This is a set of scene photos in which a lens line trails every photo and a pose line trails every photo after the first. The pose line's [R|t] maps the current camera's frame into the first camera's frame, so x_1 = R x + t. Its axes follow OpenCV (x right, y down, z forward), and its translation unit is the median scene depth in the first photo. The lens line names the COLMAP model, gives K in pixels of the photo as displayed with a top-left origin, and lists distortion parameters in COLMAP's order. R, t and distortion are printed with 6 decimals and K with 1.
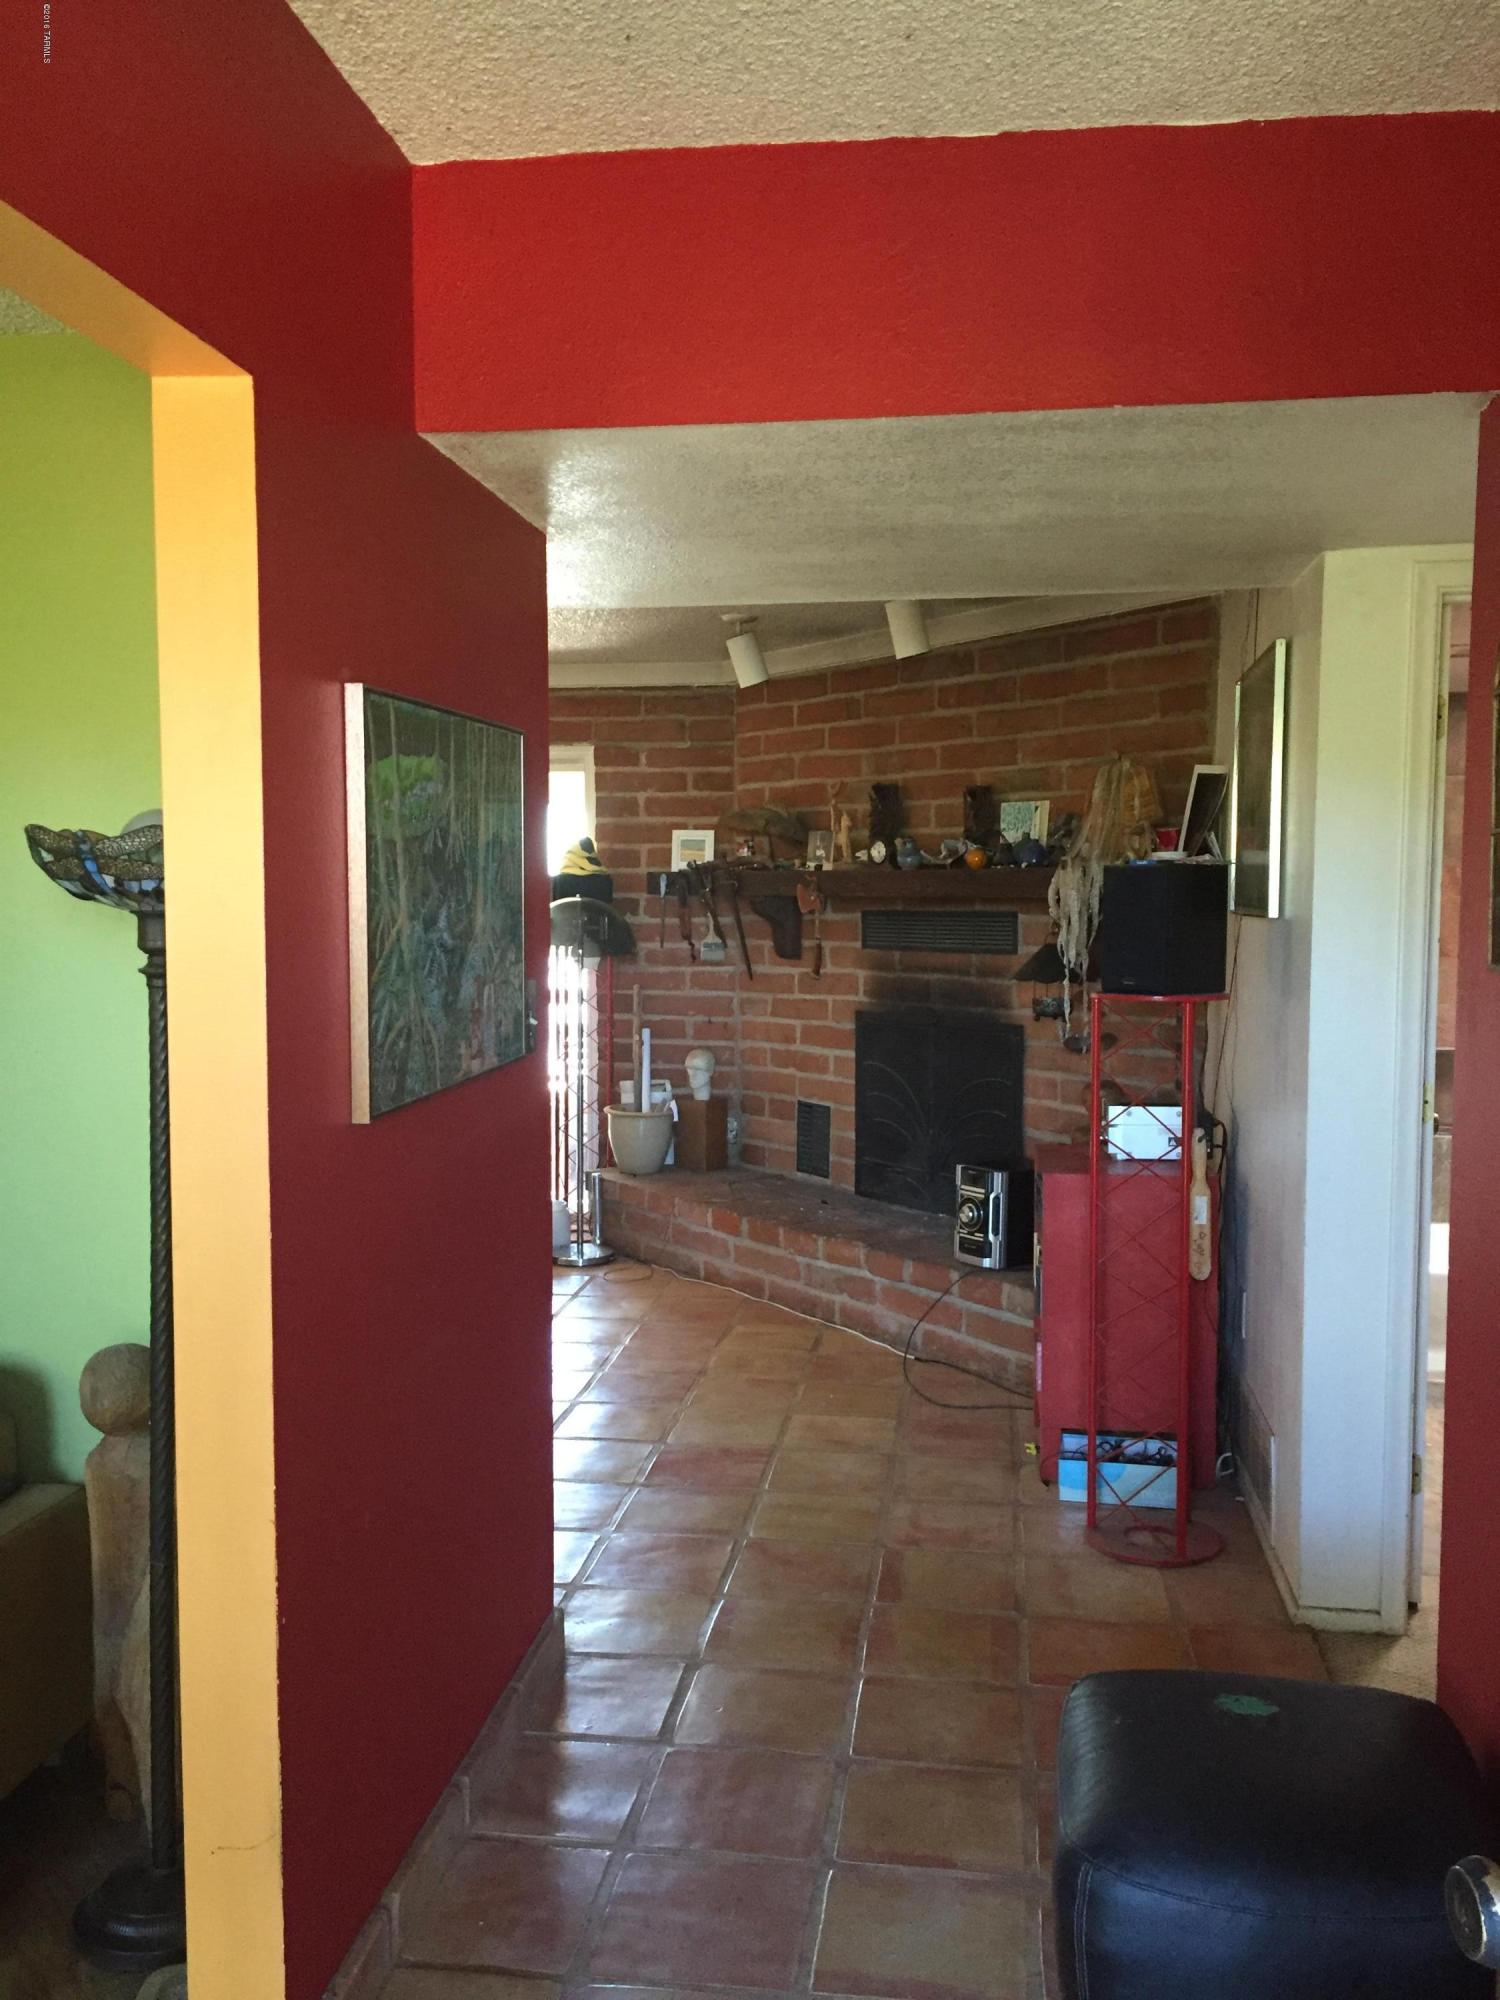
lens RADIAL K [[1726.4, 0, 771.4], [0, 1726.4, 1006.6], [0, 0, 1]] dist [0.082181, -0.108012]
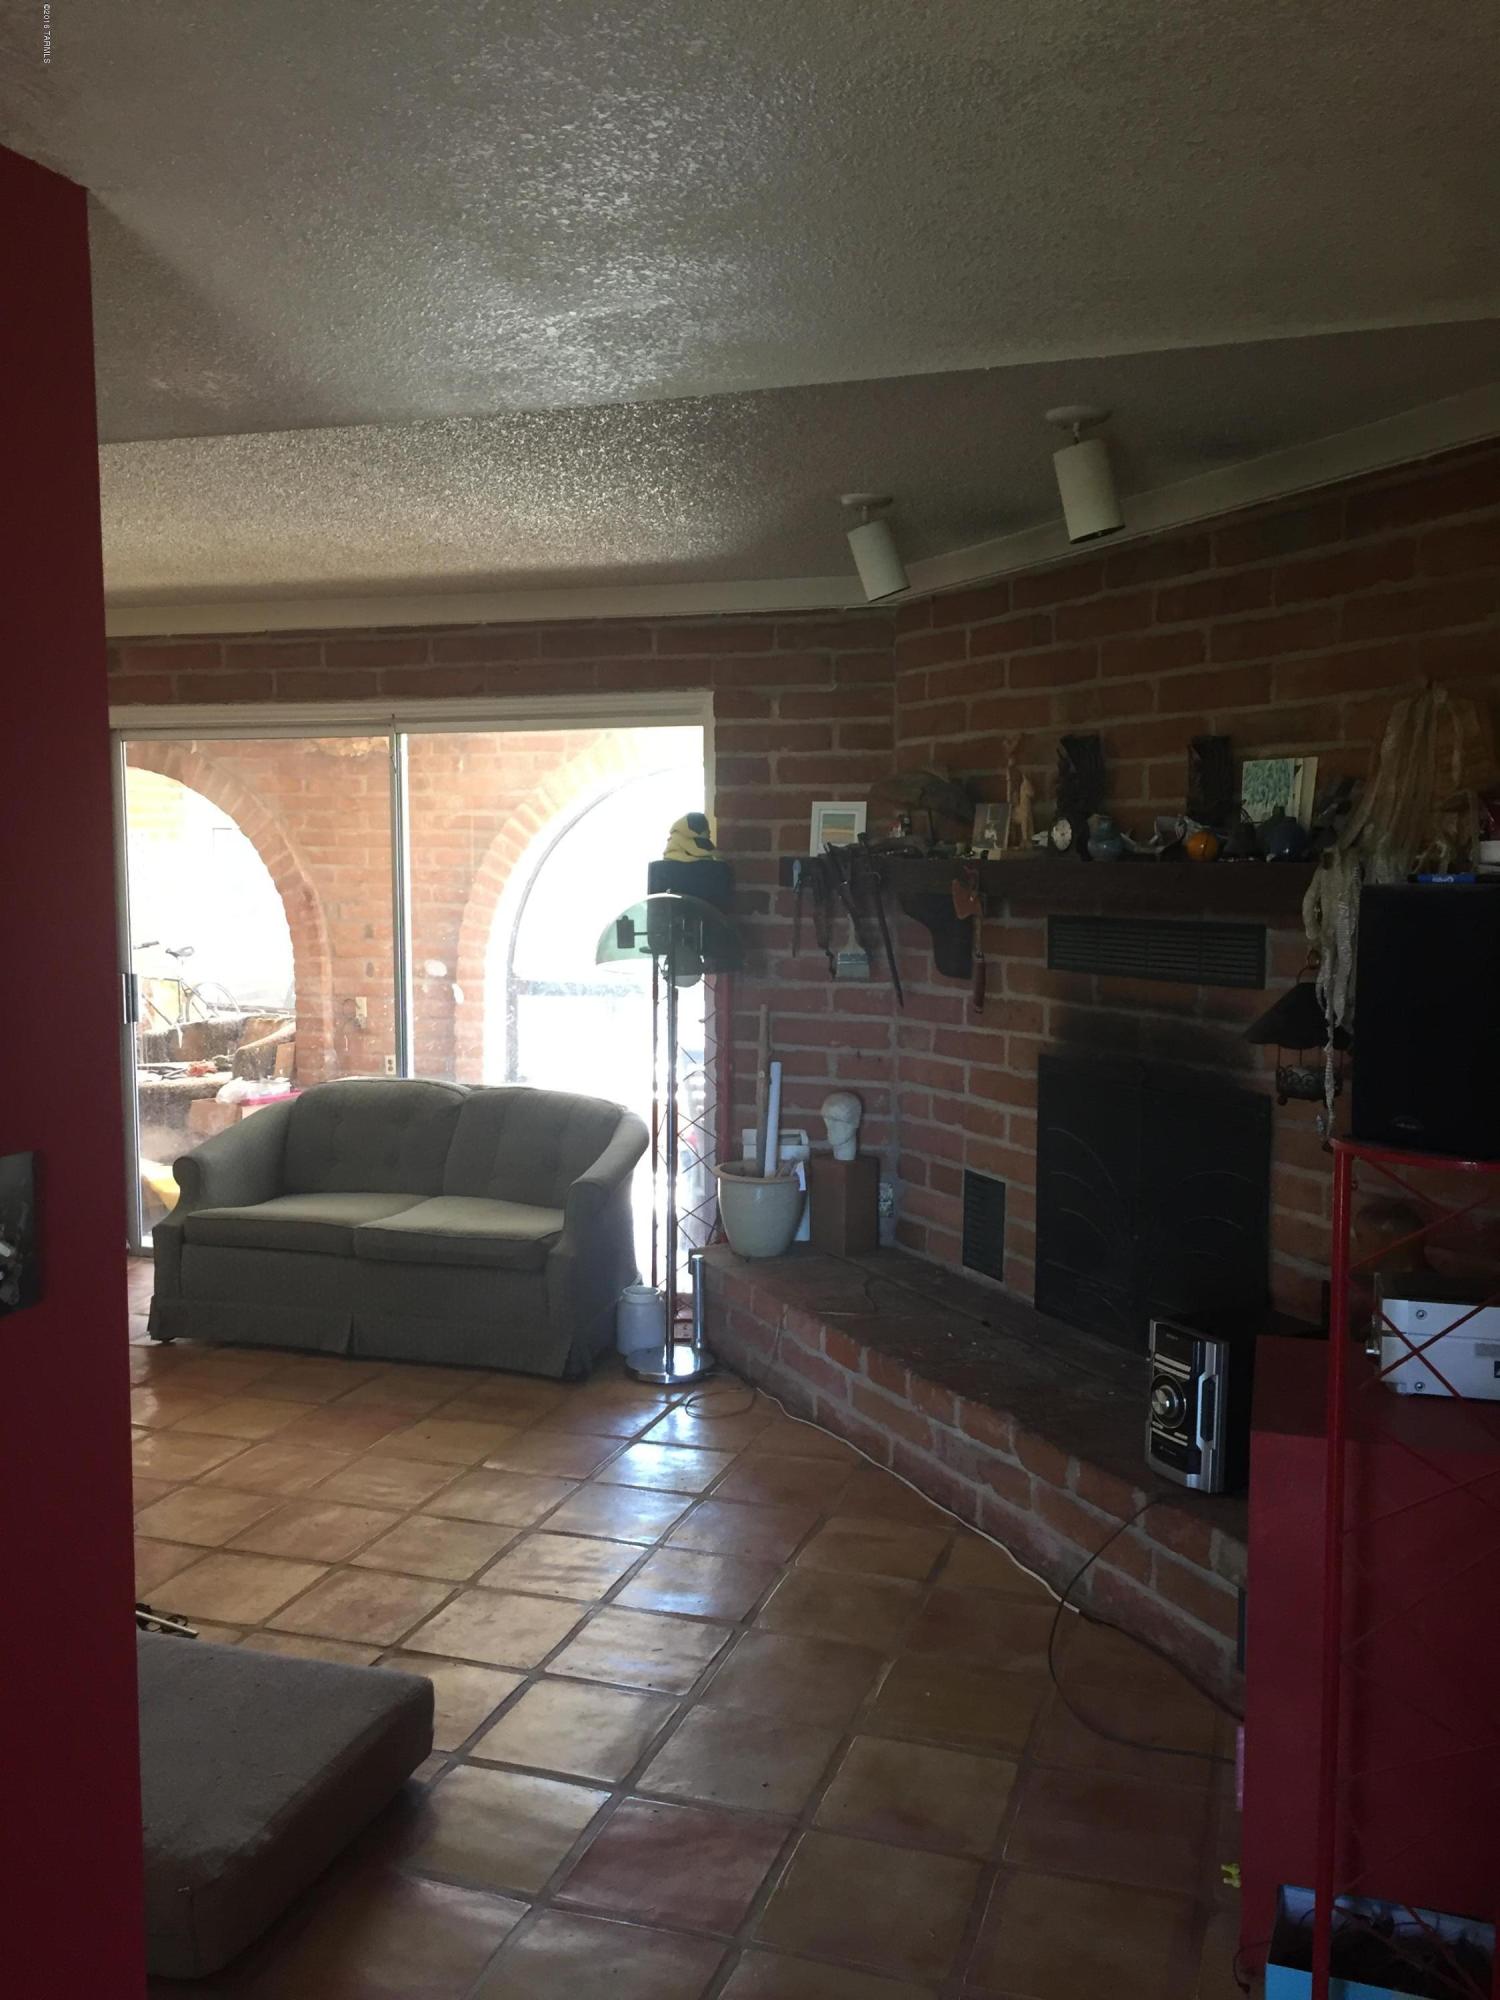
lens RADIAL K [[1726.4, 0, 757.1], [0, 1726.4, 1004.5], [0, 0, 1]] dist [0.082181, -0.108012]
pose [[0.982784, 0.018389, -0.183842, 0.070174], [-0.014731, 0.999666, 0.021241, -0.034016], [0.184171, -0.018167, 0.982726, 0.293553]]
